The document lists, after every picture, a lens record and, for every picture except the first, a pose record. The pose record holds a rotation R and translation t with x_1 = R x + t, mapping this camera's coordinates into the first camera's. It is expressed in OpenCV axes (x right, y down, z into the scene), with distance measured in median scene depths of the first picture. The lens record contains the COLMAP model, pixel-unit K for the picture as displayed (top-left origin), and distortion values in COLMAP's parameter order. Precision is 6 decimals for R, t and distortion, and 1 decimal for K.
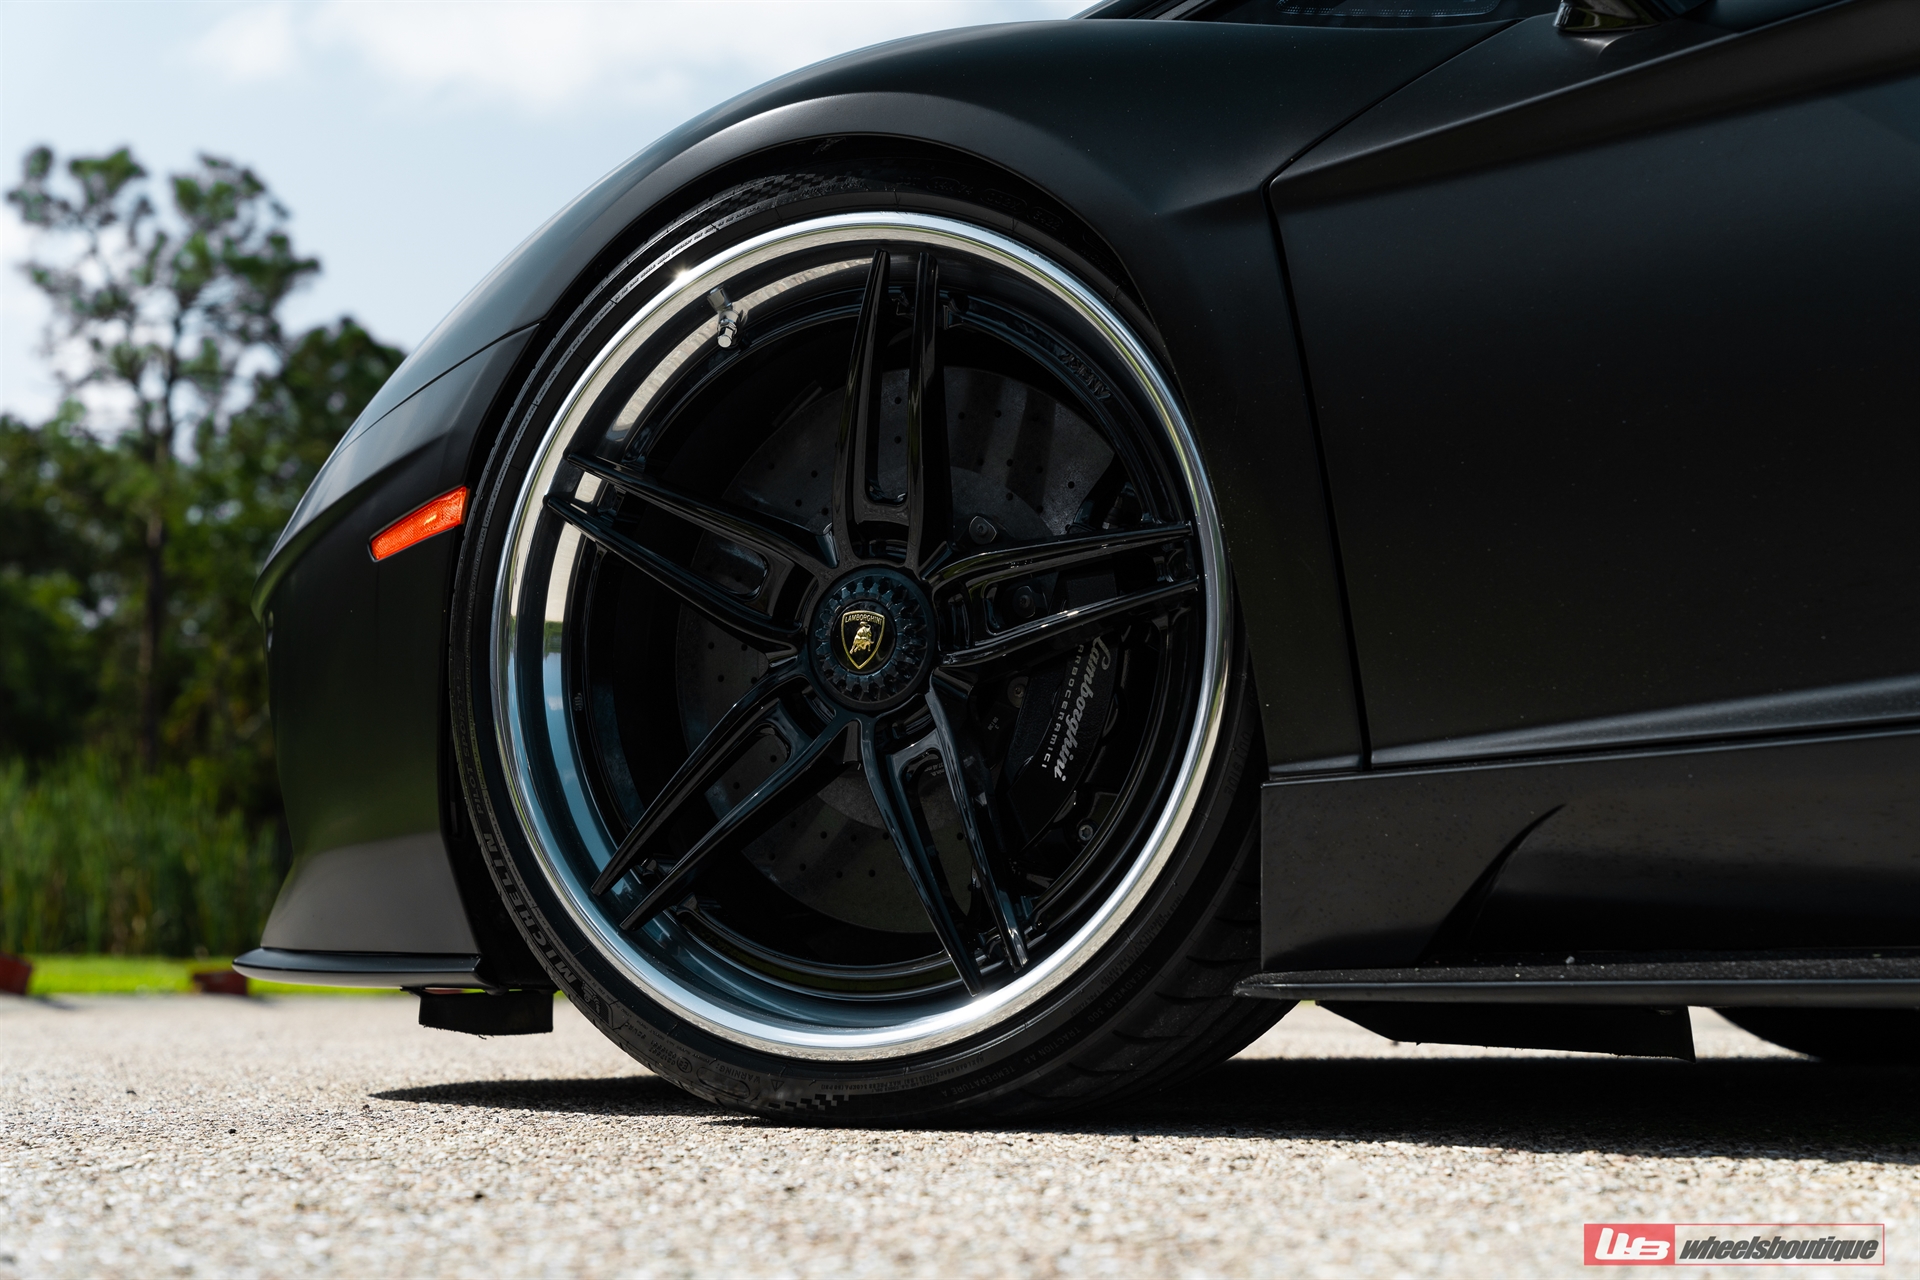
lens RADIAL K [[3442.5, 0, 976.5], [0, 3442.5, 641.2], [0, 0, 1]] dist [0.036702, 0.007503]
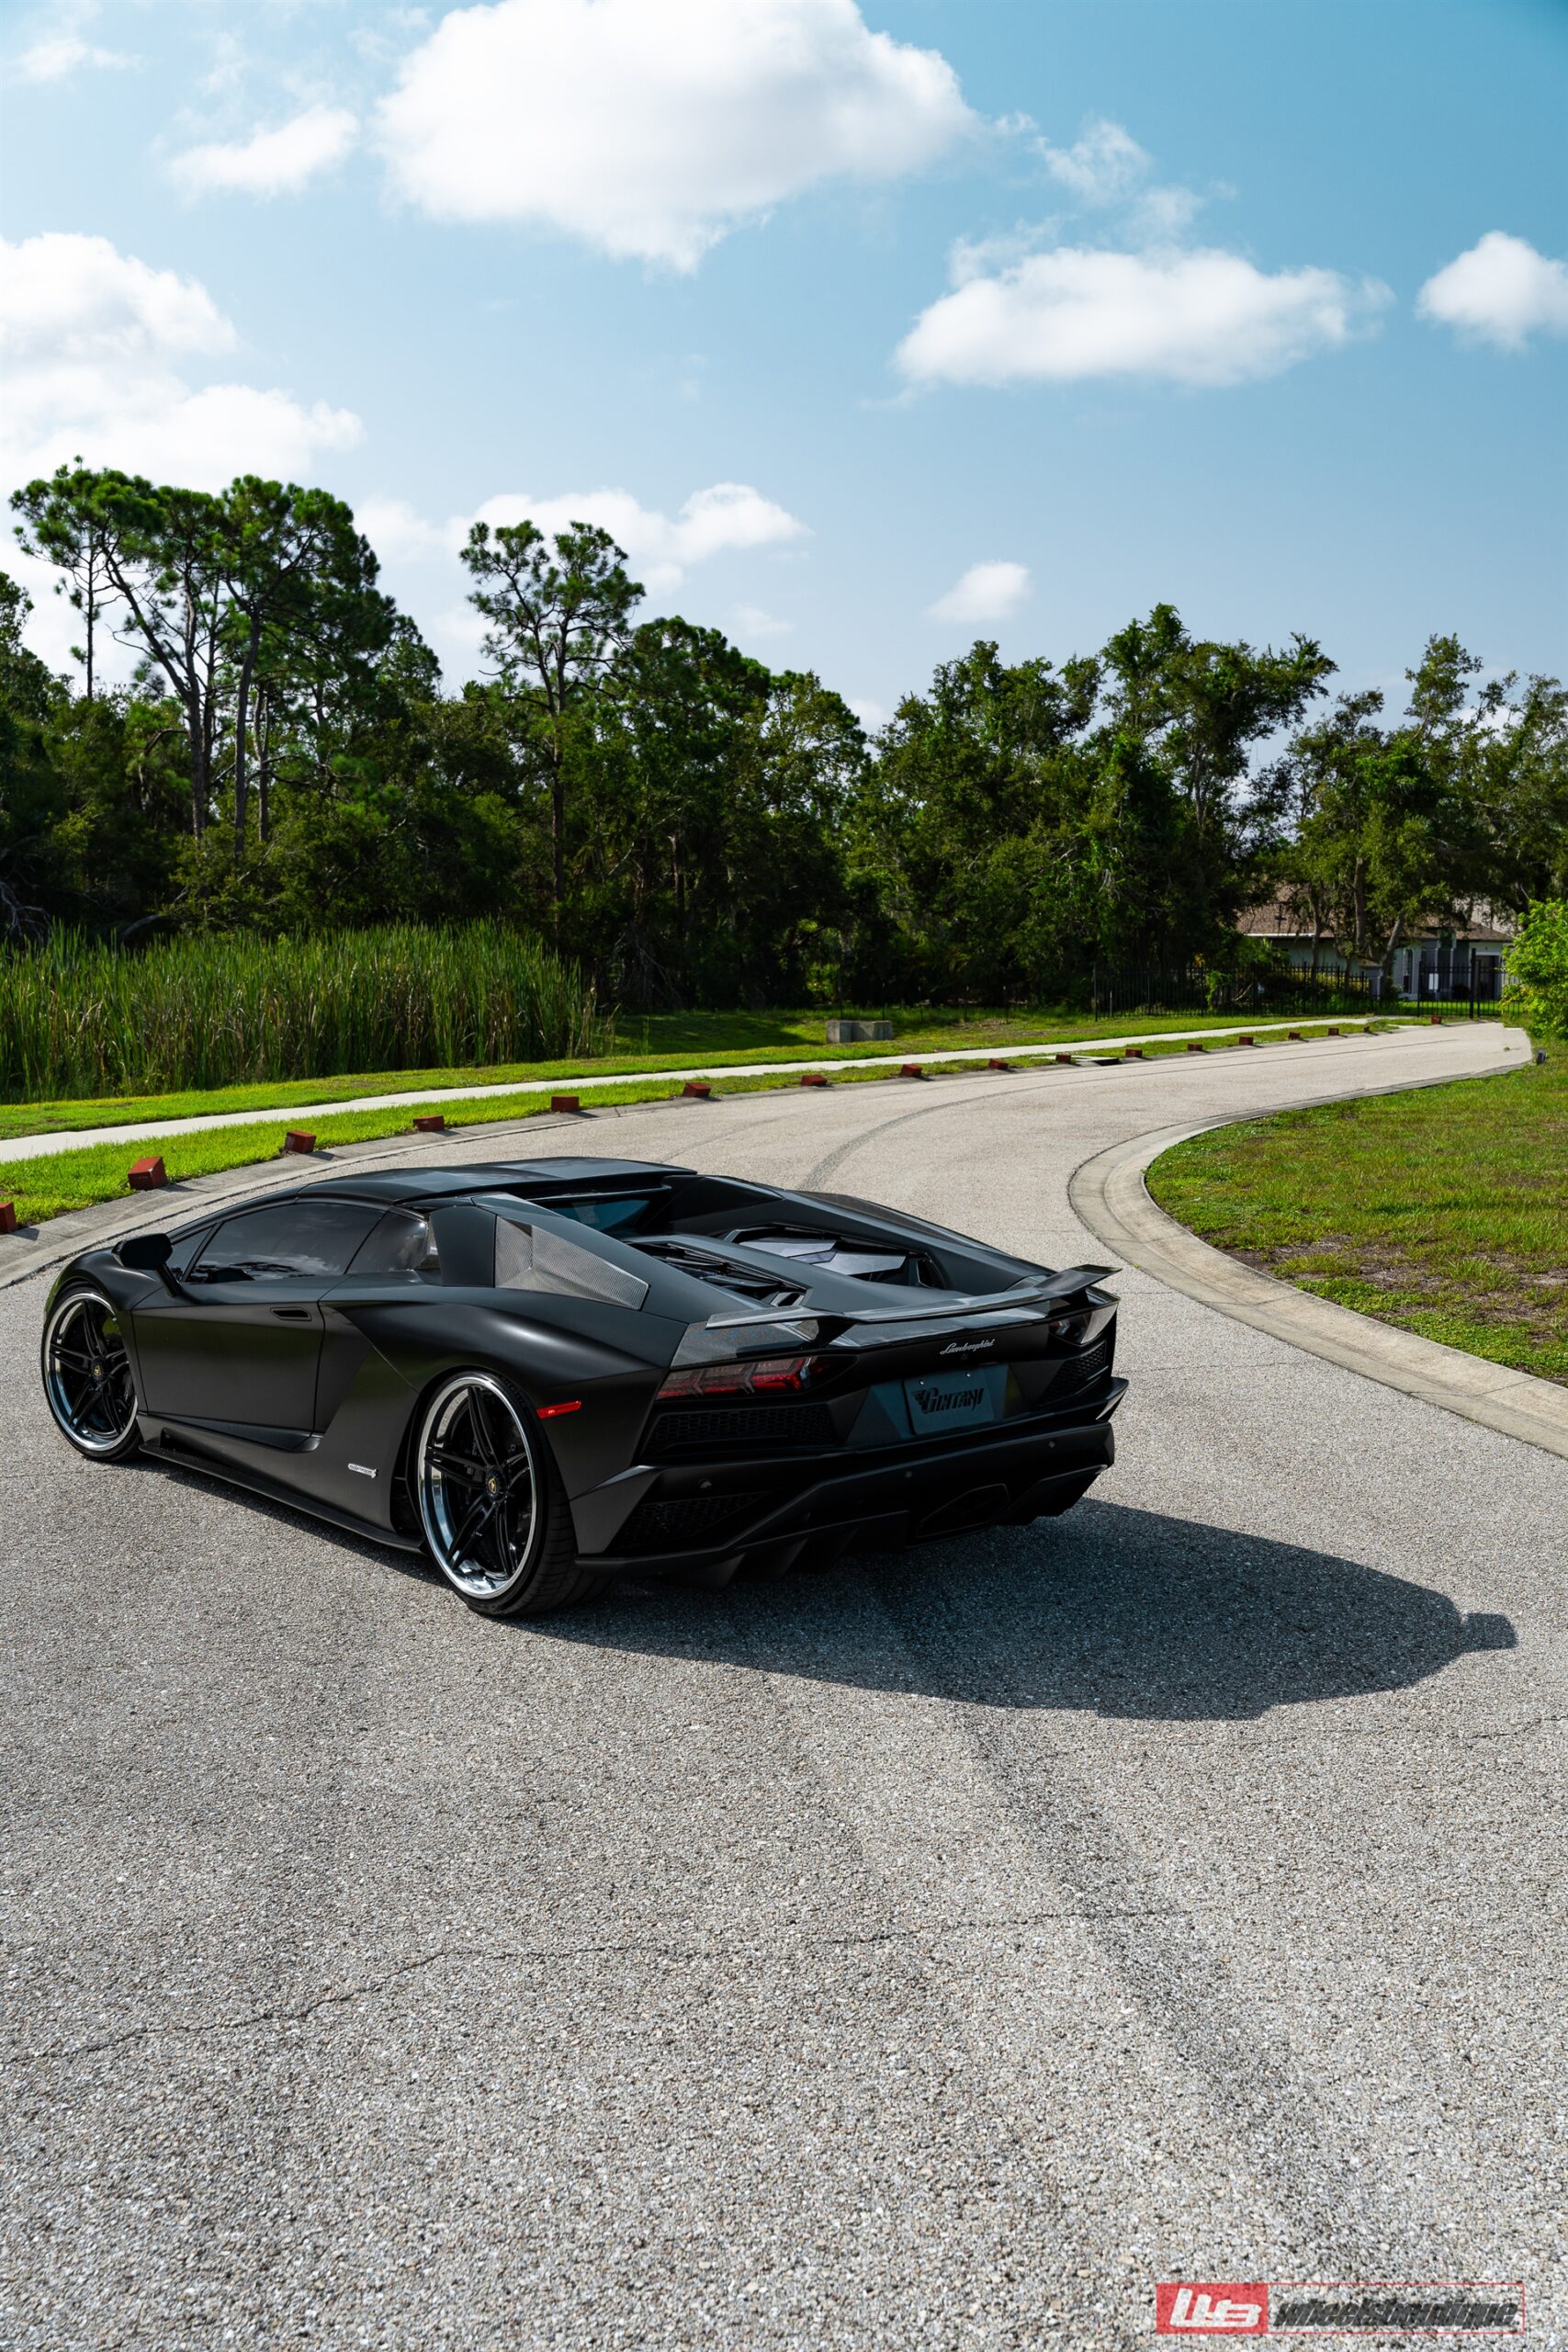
lens RADIAL K [[2198.5, 0, 788.3], [0, 2198.5, 1173.3], [0, 0, 1]] dist [0.007379, 0.007025]
pose [[0.985025, 0.006705, -0.172280, 0.450785], [0.027231, 0.980651, 0.193863, -0.250376], [0.170246, -0.195651, 0.965783, -0.521602]]
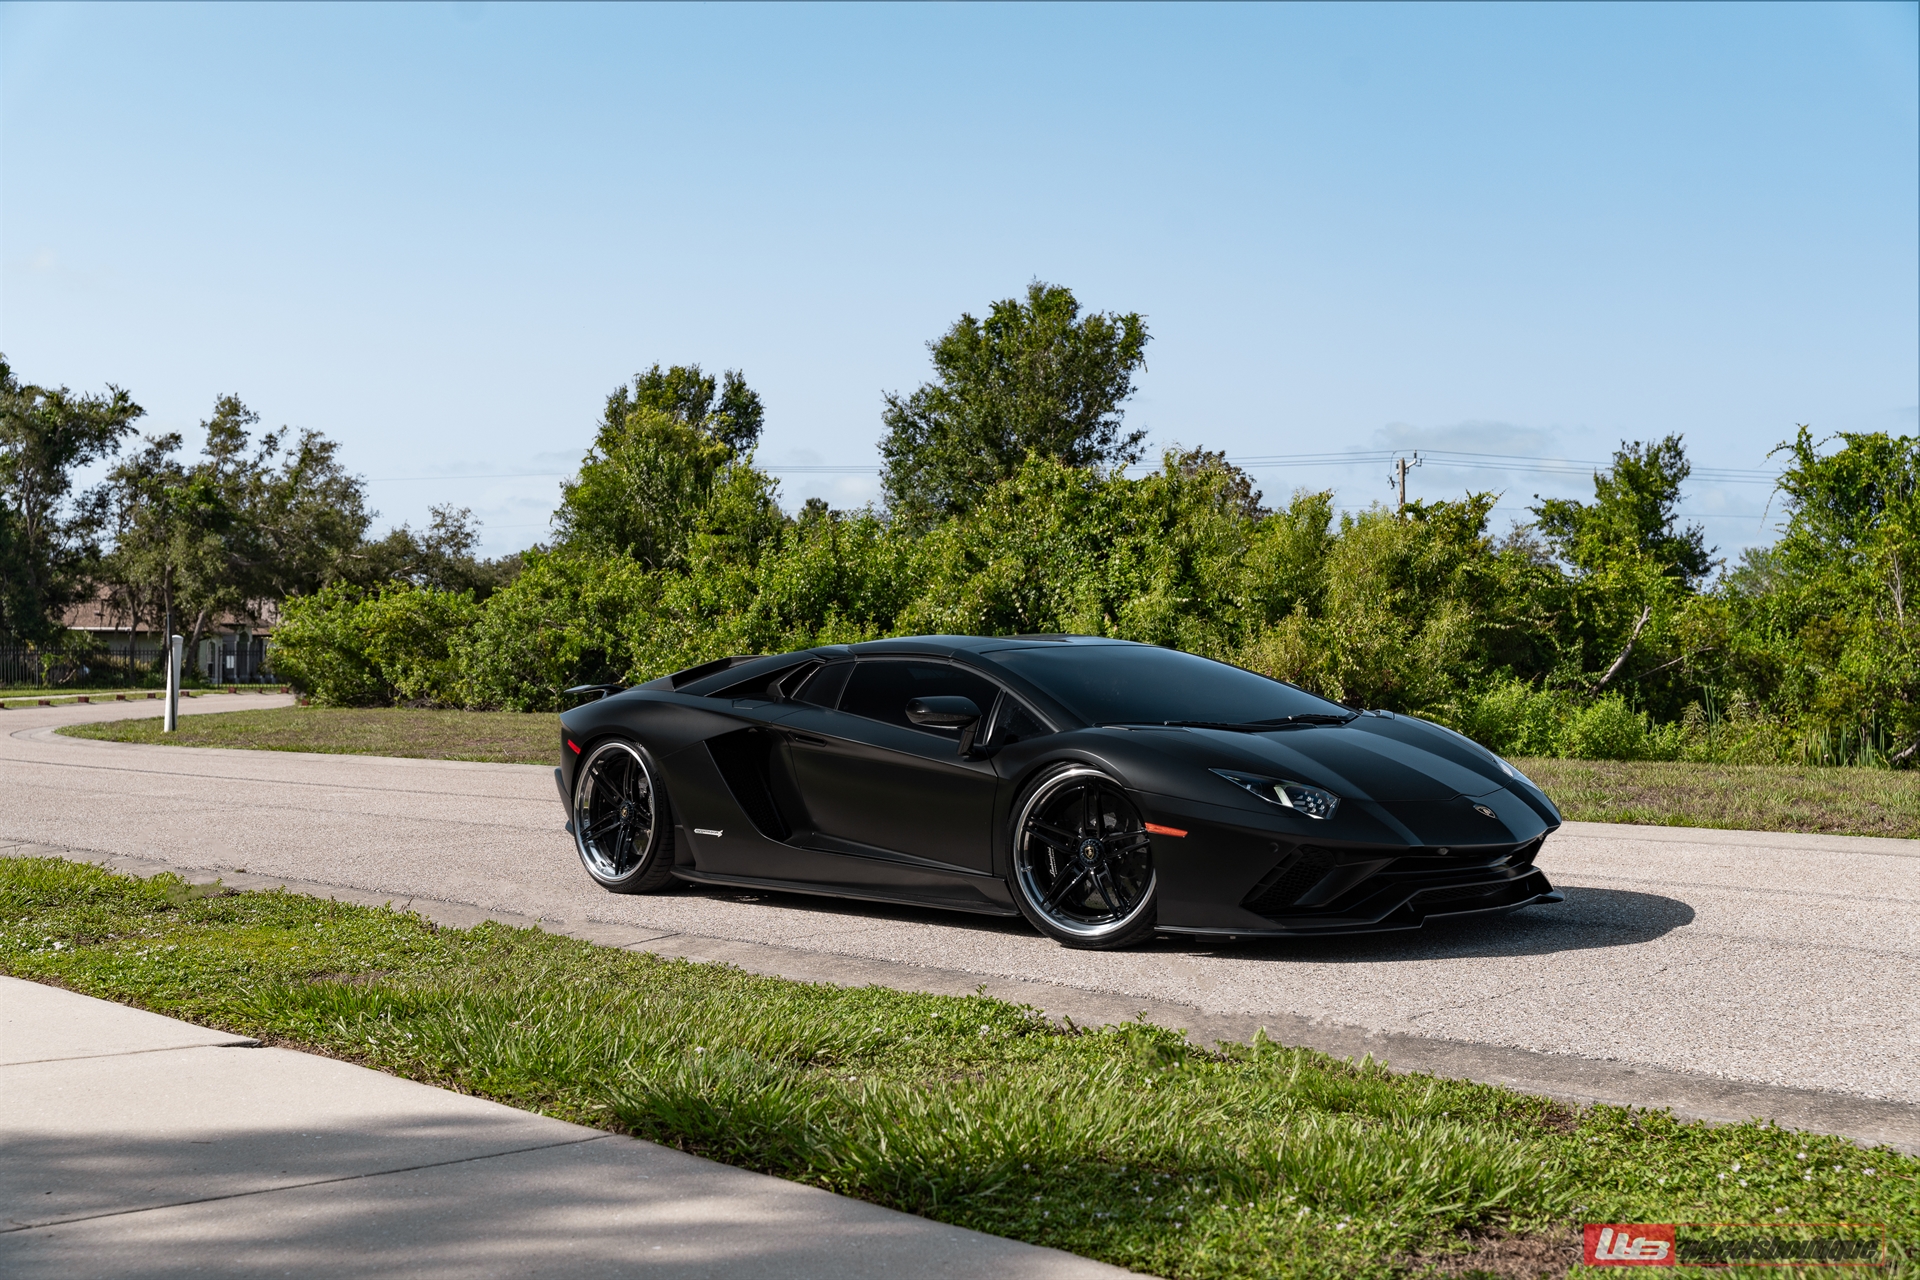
lens RADIAL K [[2170.2, 0, 960.0], [0, 2170.2, 640.0], [0, 0, 1]] dist [0.005832, 0.014113]
pose [[0.908823, -0.004257, 0.417159, 0.276530], [-0.033674, 0.995937, 0.083524, -0.364735], [-0.415820, -0.089955, 0.904987, -2.507170]]
